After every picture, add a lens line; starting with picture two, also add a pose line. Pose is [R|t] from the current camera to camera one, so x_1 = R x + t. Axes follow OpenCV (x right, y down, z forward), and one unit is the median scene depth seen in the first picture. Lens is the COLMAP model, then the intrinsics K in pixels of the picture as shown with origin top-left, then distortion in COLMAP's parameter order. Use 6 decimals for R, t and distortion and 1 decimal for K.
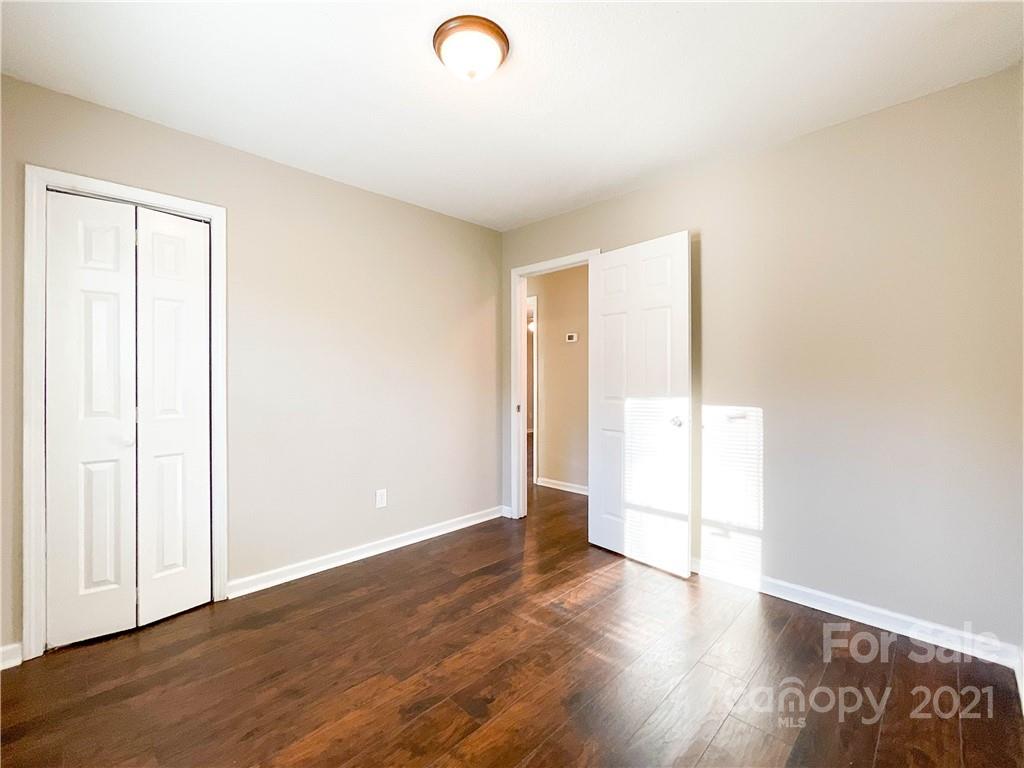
lens RADIAL K [[437.9, 0, 512.0], [0, 437.9, 384.0], [0, 0, 1]] dist [-0.003041, -0.000047]
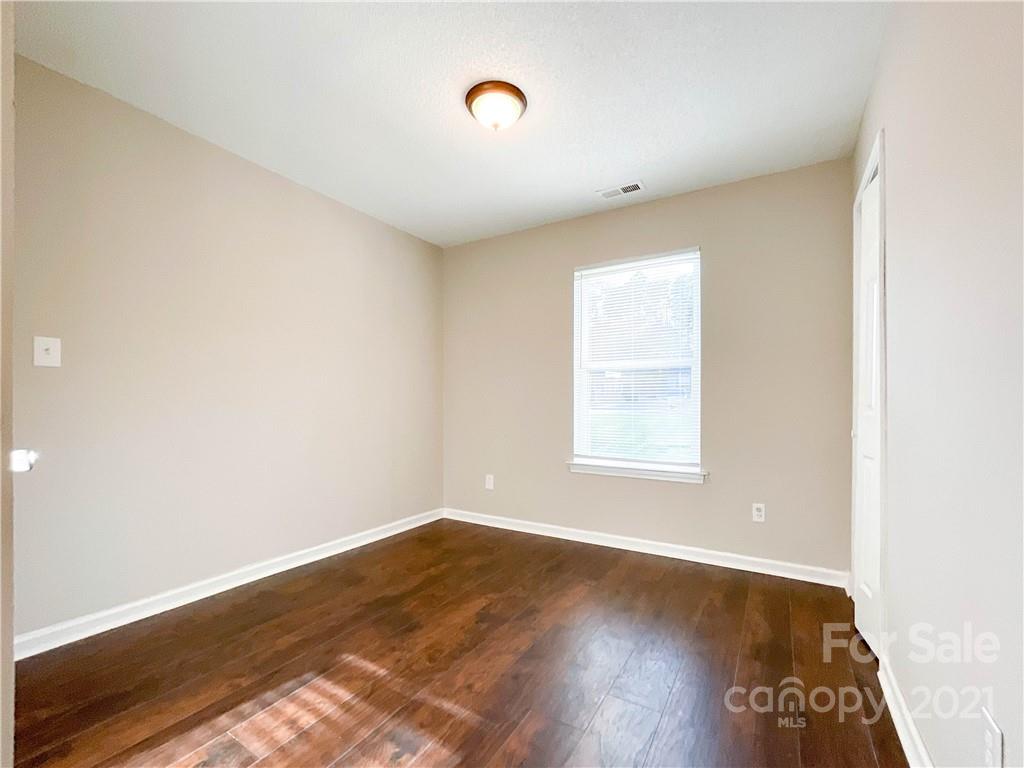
lens RADIAL K [[437.9, 0, 512.0], [0, 437.9, 384.0], [0, 0, 1]] dist [-0.003041, -0.000047]
pose [[-0.977148, -0.013825, -0.212112, 0.113767], [-0.006034, 0.999285, -0.037333, 0.054653], [0.212476, -0.035200, -0.976532, 1.921086]]
